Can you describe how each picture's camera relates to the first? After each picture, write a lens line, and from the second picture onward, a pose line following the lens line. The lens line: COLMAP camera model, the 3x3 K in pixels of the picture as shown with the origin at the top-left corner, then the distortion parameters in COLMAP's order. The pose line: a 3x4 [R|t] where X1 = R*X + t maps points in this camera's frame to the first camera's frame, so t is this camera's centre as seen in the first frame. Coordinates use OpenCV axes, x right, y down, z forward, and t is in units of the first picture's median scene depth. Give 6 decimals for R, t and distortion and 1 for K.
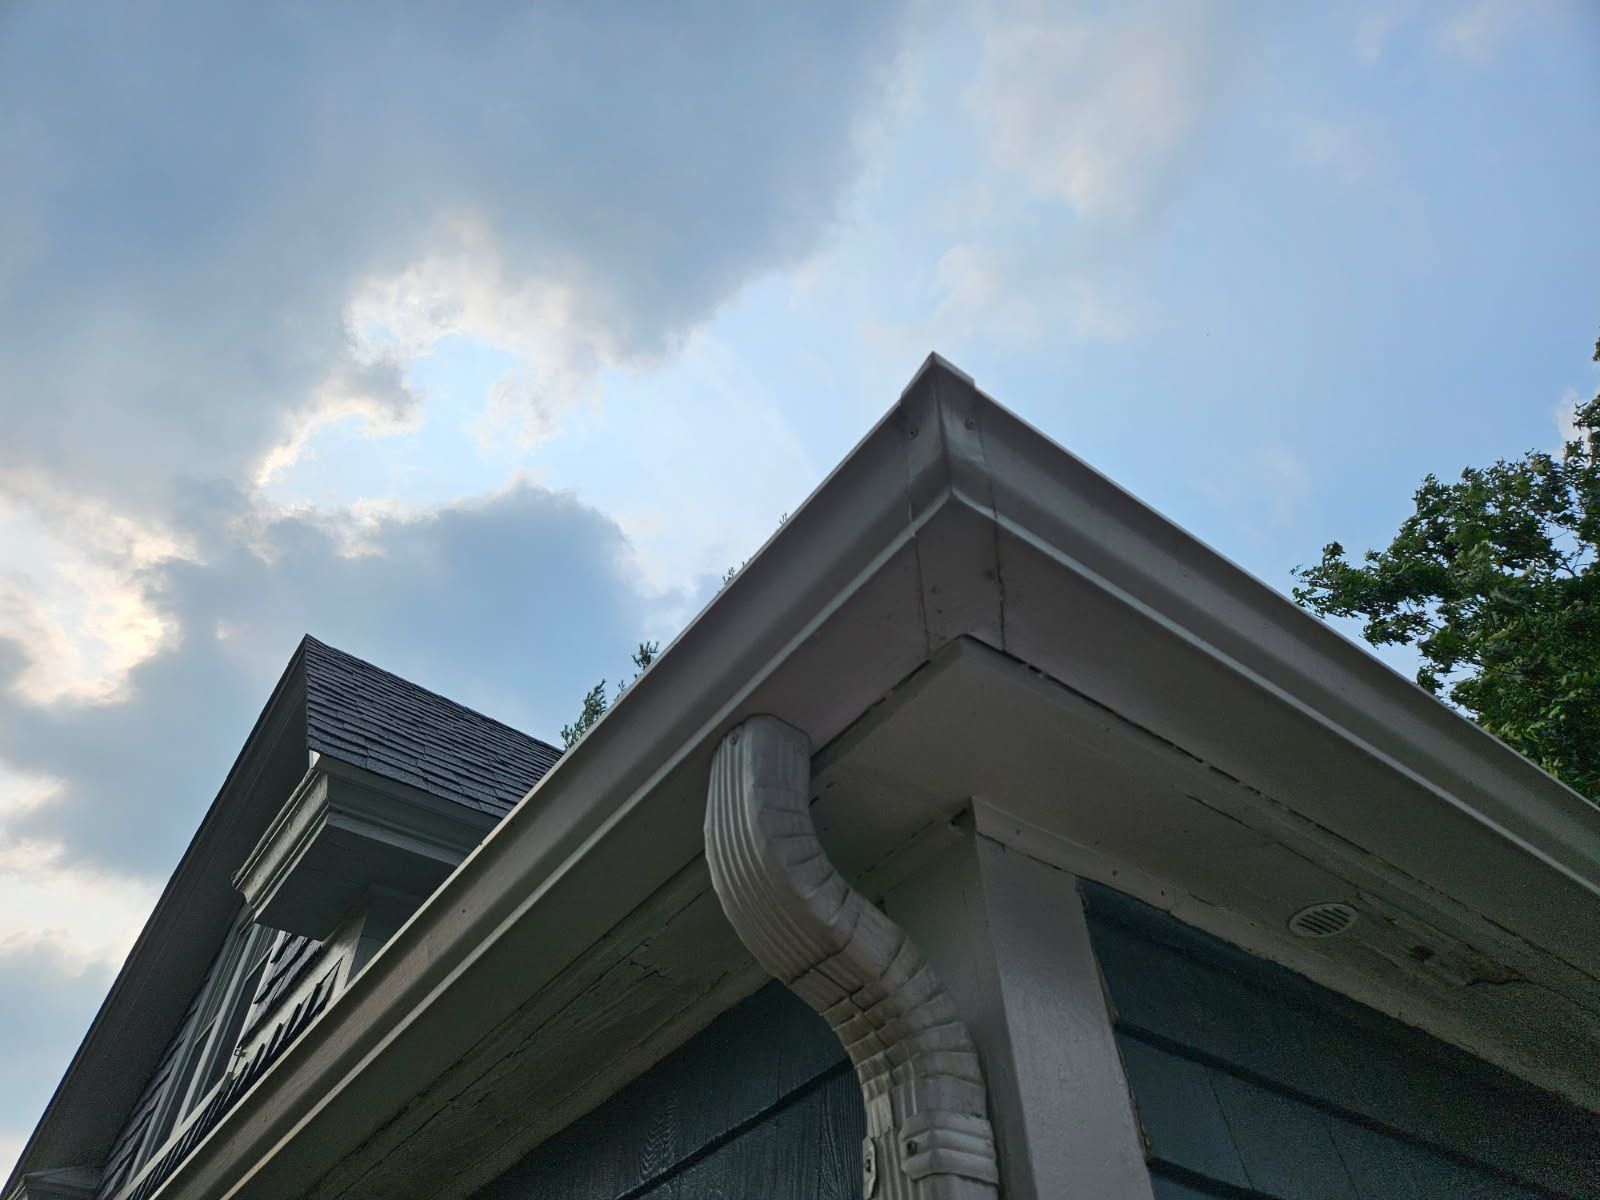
lens RADIAL K [[1089.3, 0, 800.0], [0, 1089.3, 600.0], [0, 0, 1]] dist [0.089308, -0.061827]
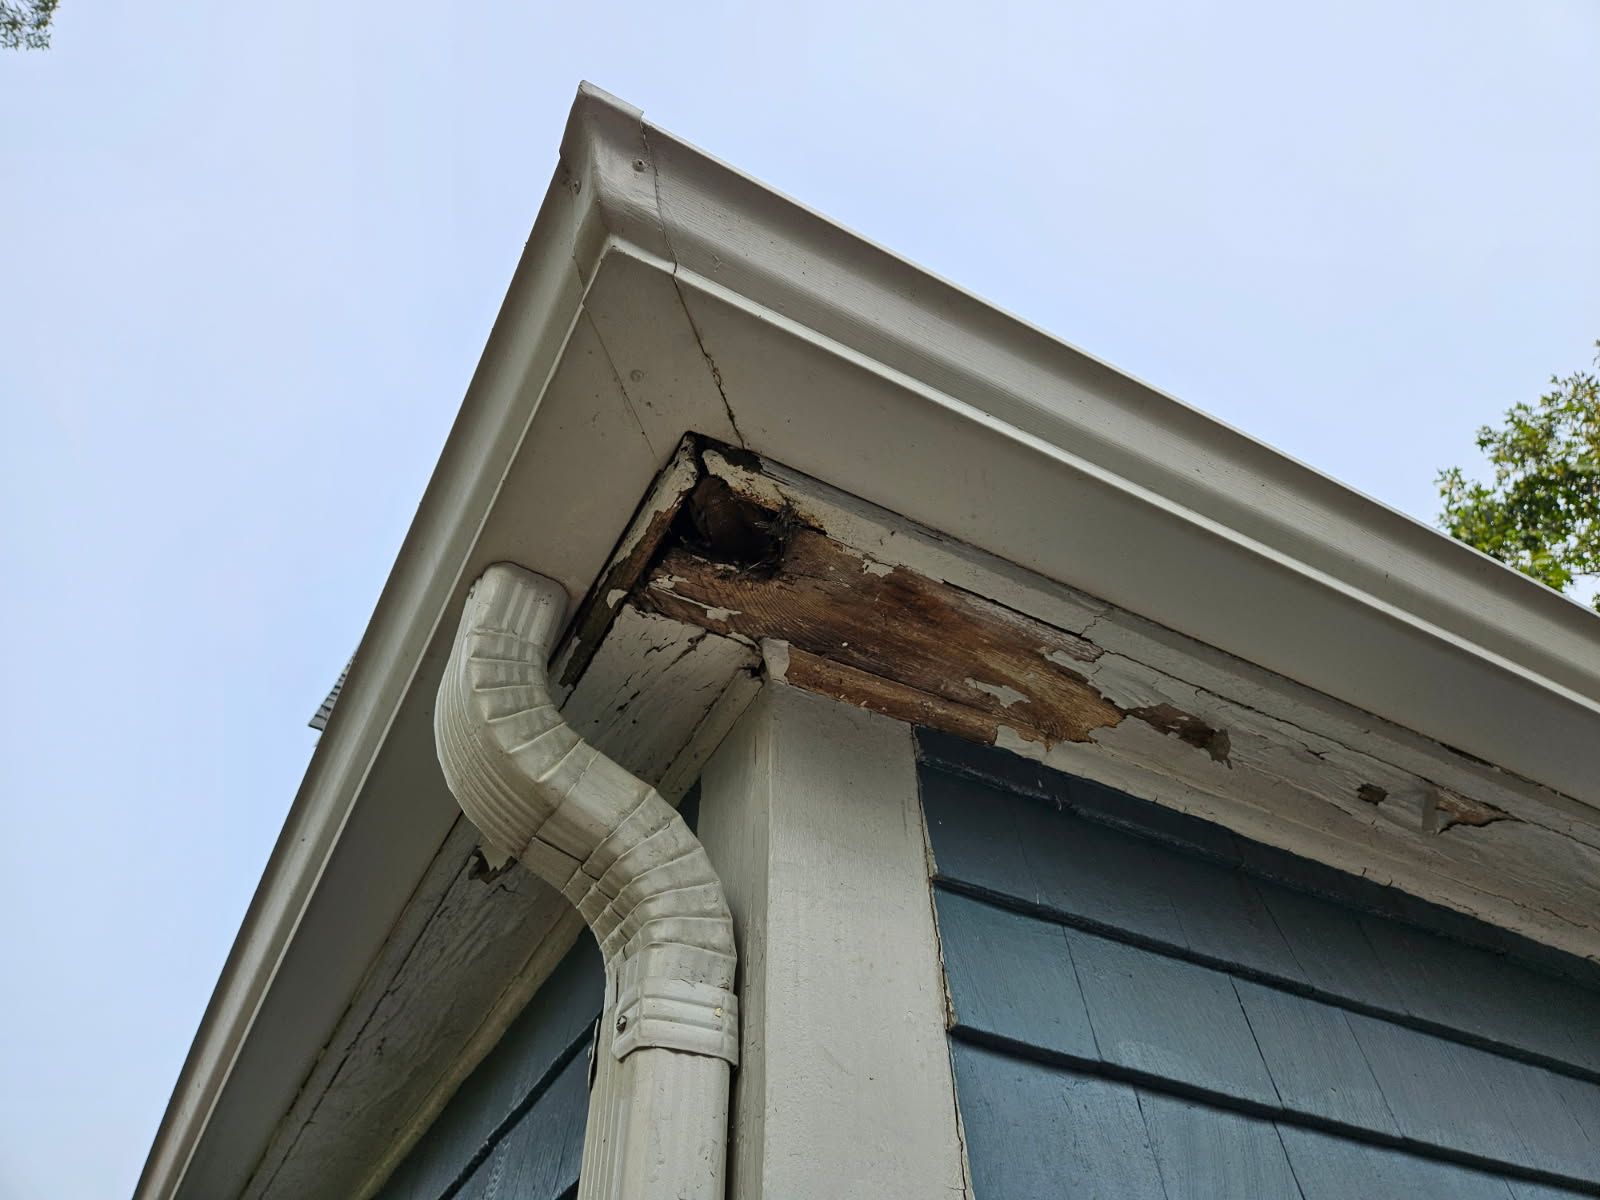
lens RADIAL K [[1118.5, 0, 794.7], [0, 1118.5, 576.8], [0, 0, 1]] dist [-0.004591, -0.000702]
pose [[0.989901, -0.101899, -0.098550, 0.318809], [0.101342, 0.994795, -0.010649, 0.167481], [0.099122, 0.000554, 0.995075, 0.163940]]
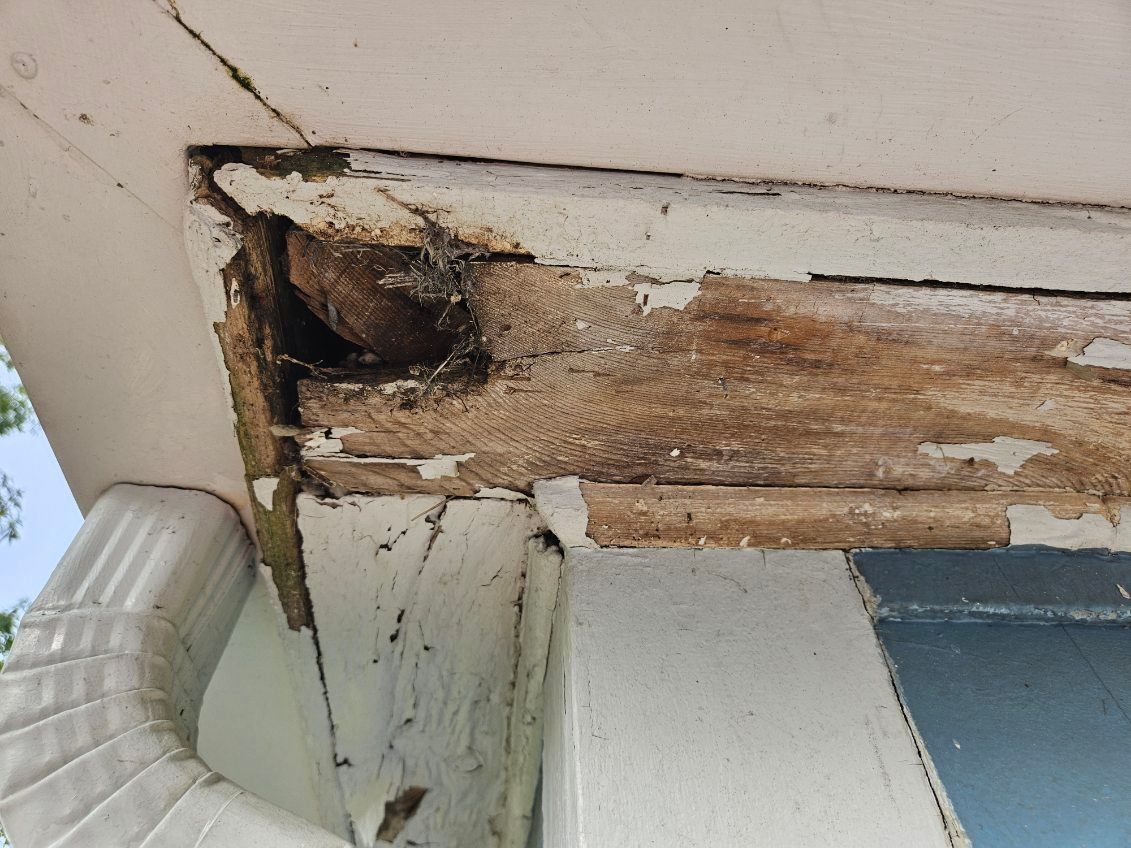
lens RADIAL K [[744.6, 0, 565.5], [0, 744.6, 424.0], [0, 0, 1]] dist [0.006334, -0.001653]
pose [[0.853148, -0.385656, -0.351295, 0.348715], [0.387525, 0.919338, -0.068126, 0.213073], [0.349232, -0.078014, 0.933783, 0.807698]]
